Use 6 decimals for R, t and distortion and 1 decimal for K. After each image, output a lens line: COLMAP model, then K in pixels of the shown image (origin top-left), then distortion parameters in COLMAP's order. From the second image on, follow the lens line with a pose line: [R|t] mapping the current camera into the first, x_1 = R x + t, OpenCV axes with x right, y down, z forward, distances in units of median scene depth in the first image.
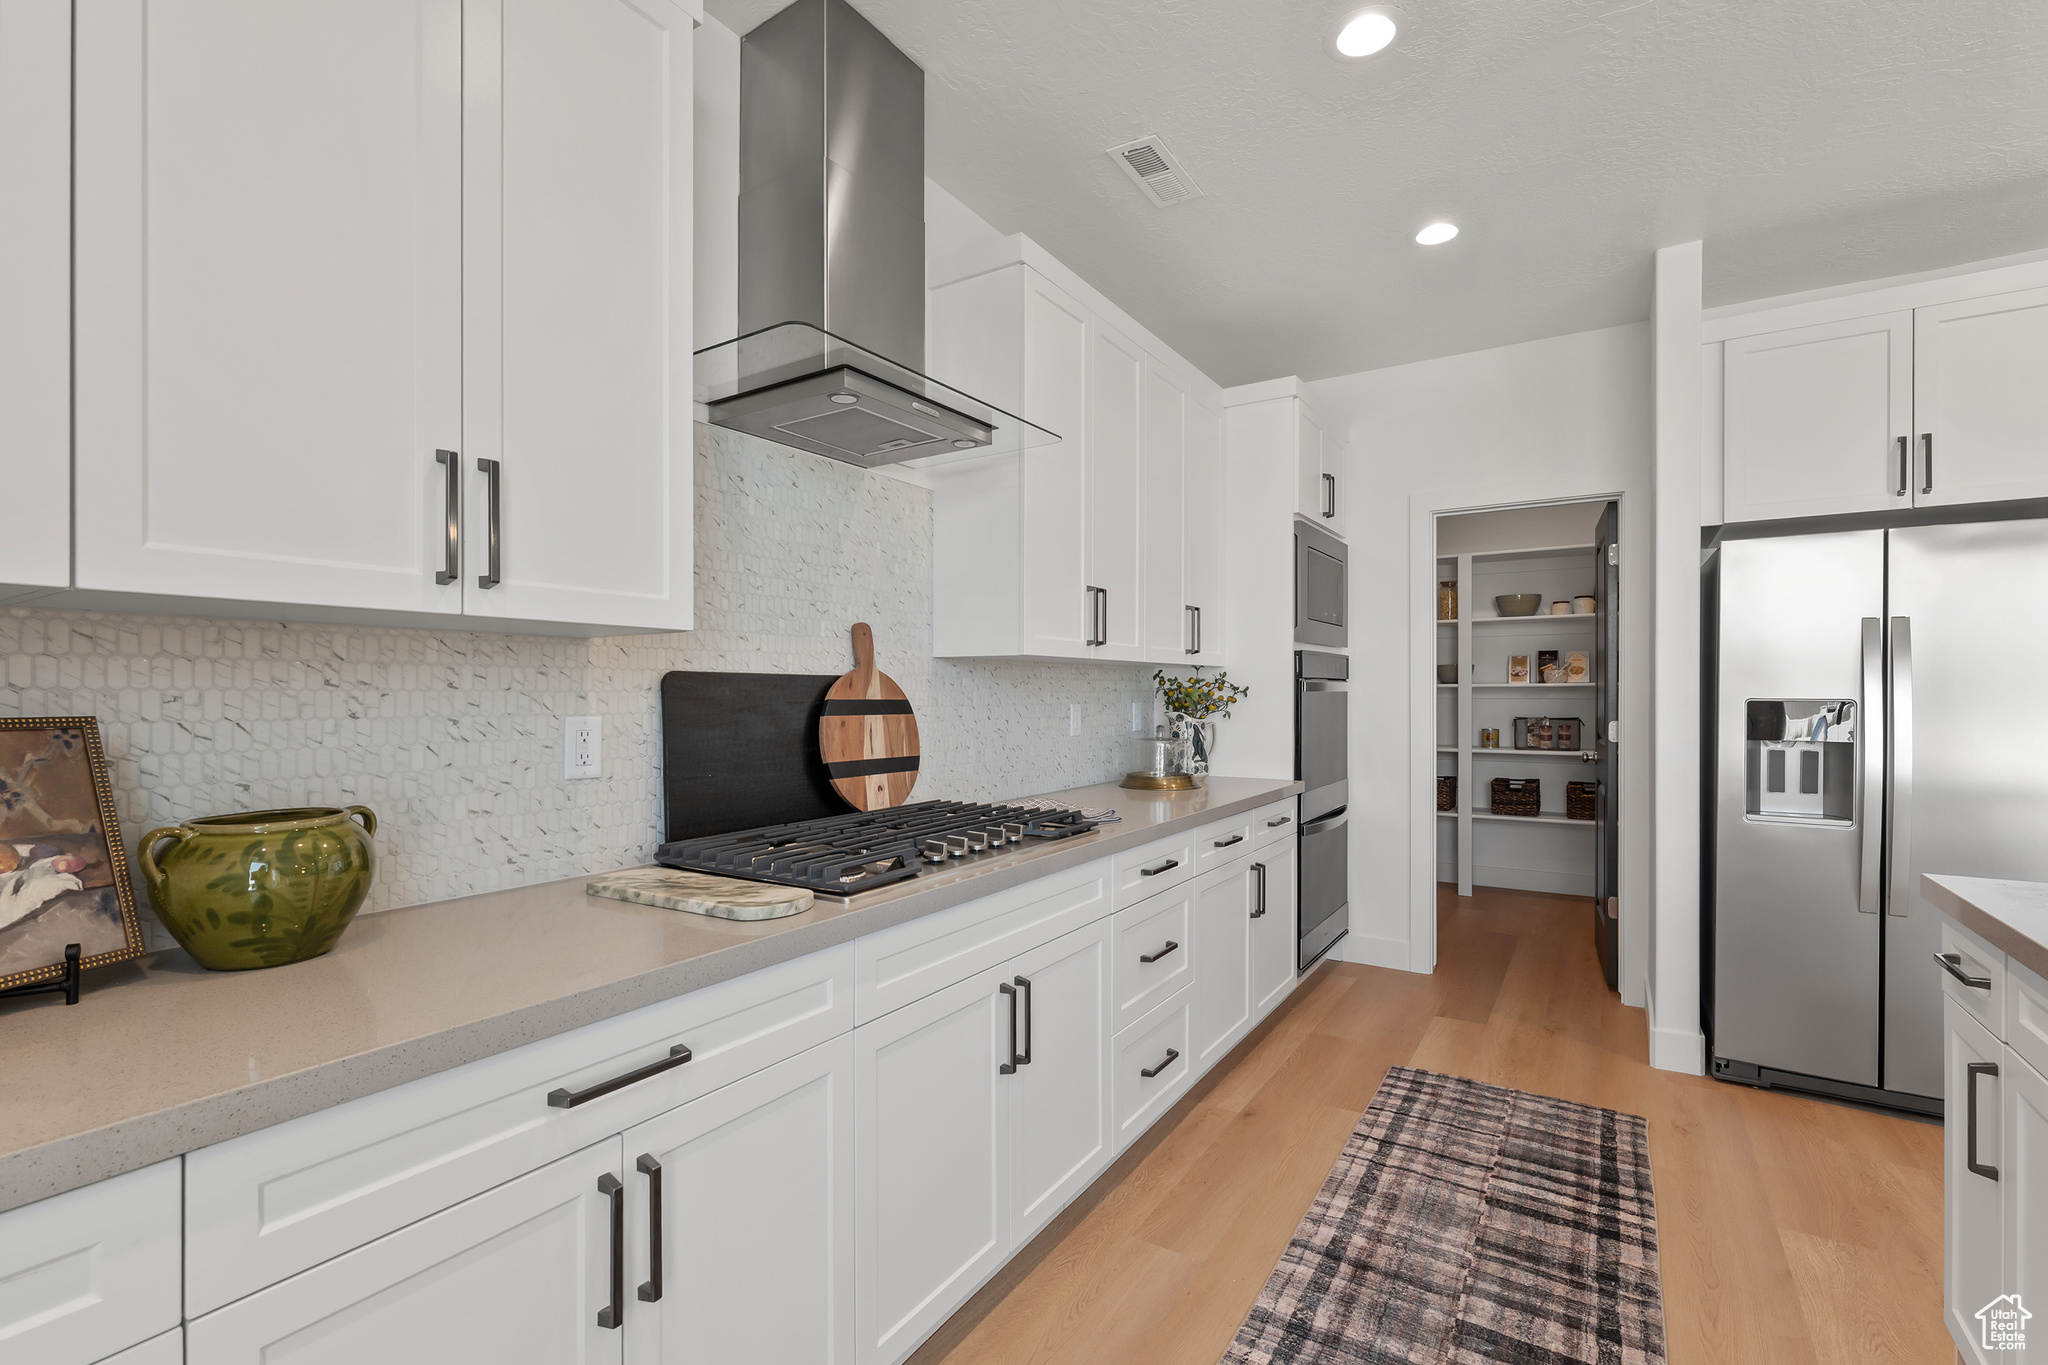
lens RADIAL K [[902.4, 0, 1019.9], [0, 902.4, 688.7], [0, 0, 1]] dist [0.000783, 0.000300]
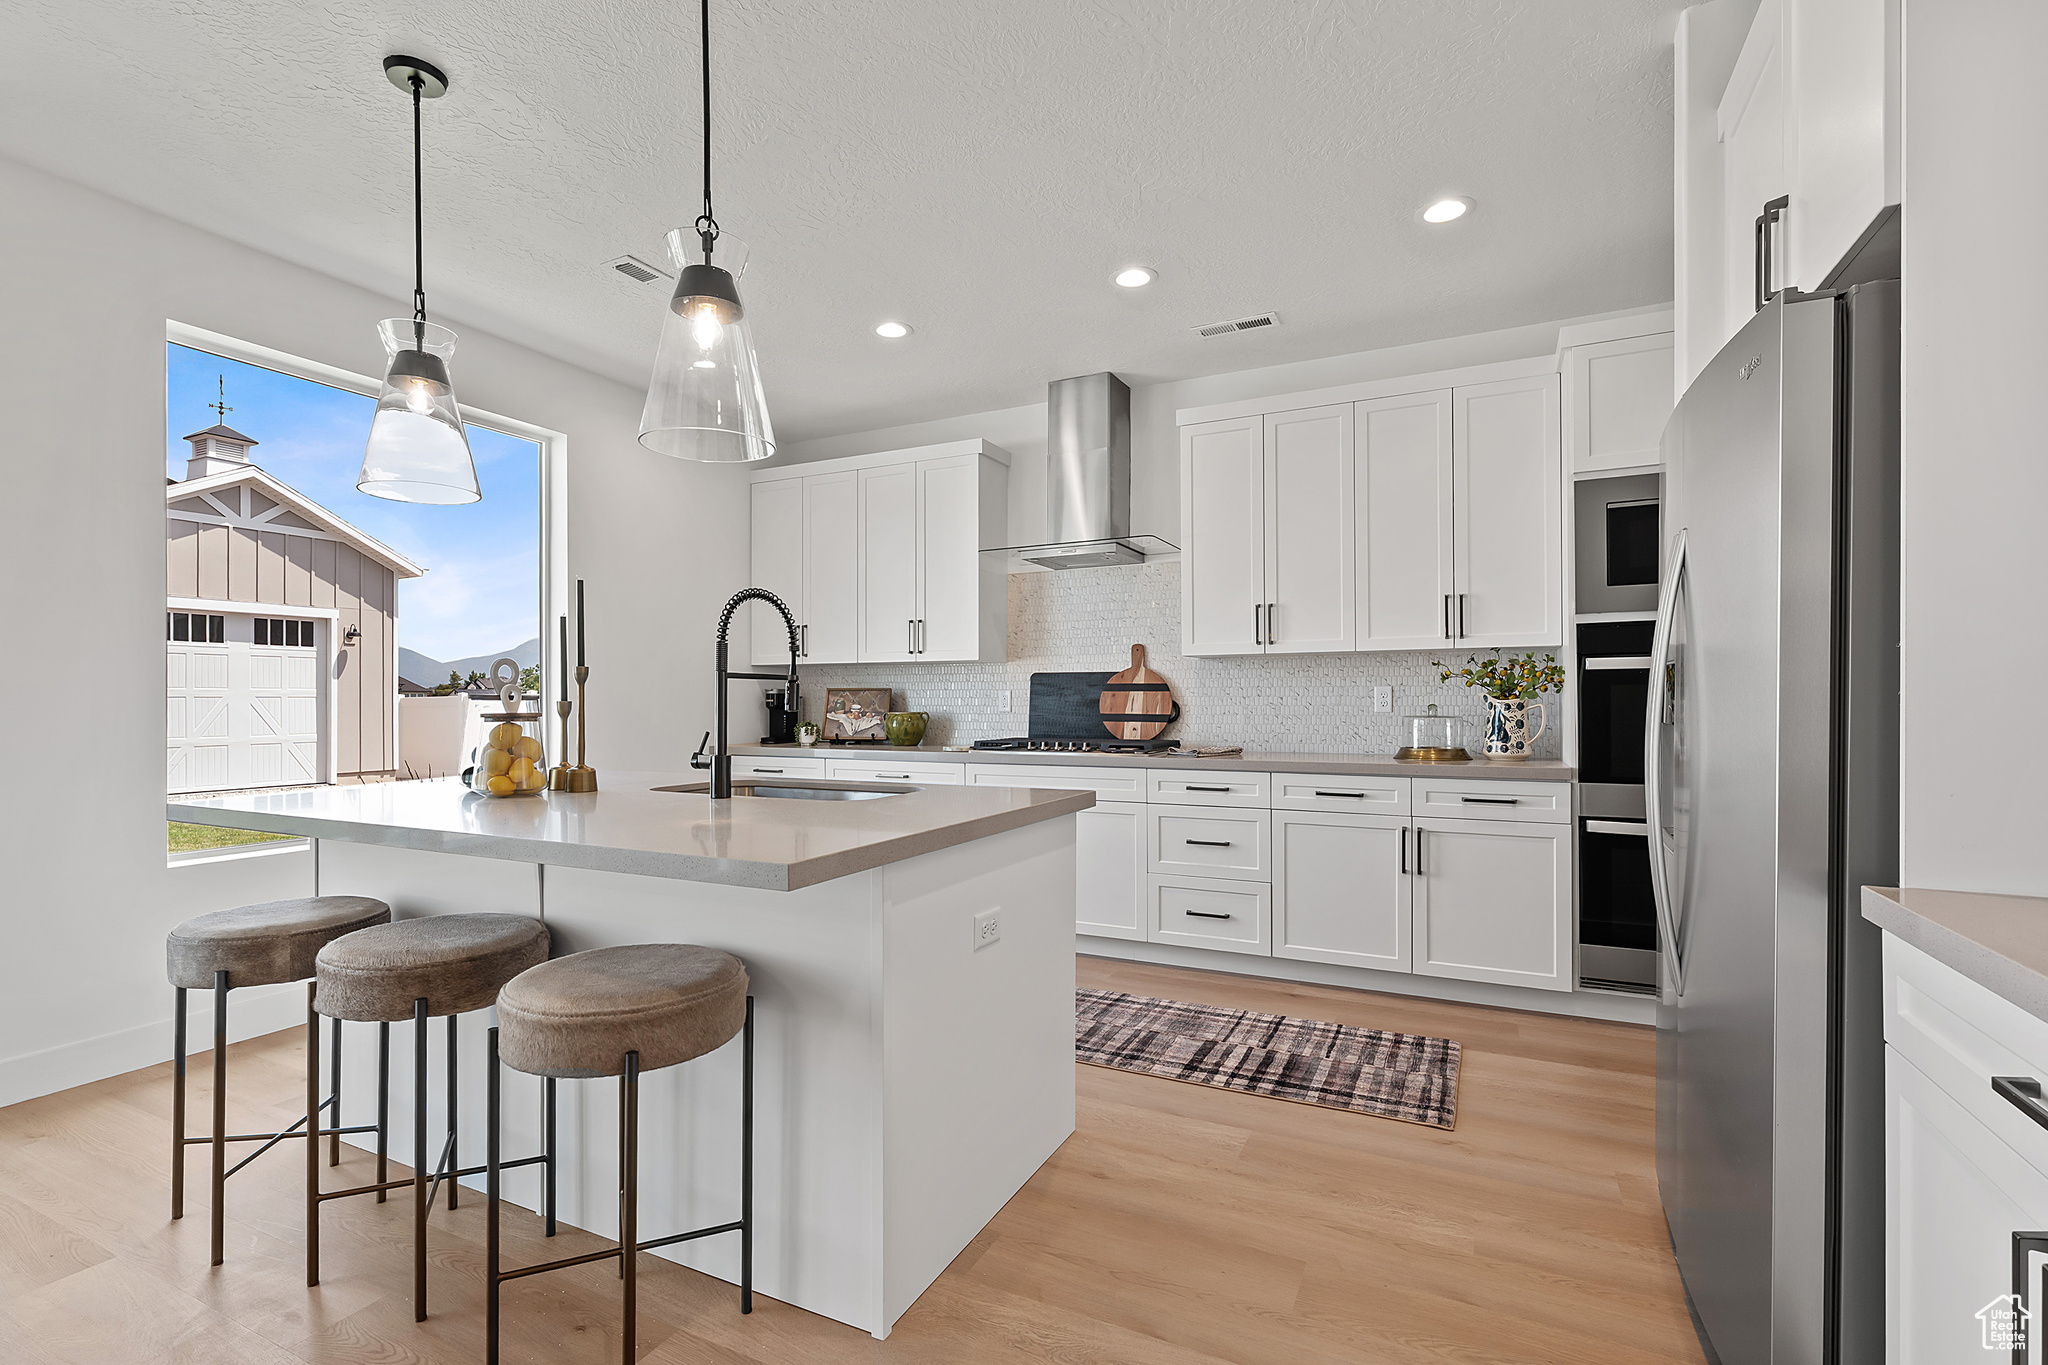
lens RADIAL K [[902.4, 0, 1023.4], [0, 902.4, 694.5], [0, 0, 1]] dist [0.000783, 0.000300]
pose [[0.129462, -0.007844, -0.991553, 1.762098], [0.006930, 0.999951, -0.007006, 0.048680], [0.991560, -0.005965, 0.129510, 0.521571]]
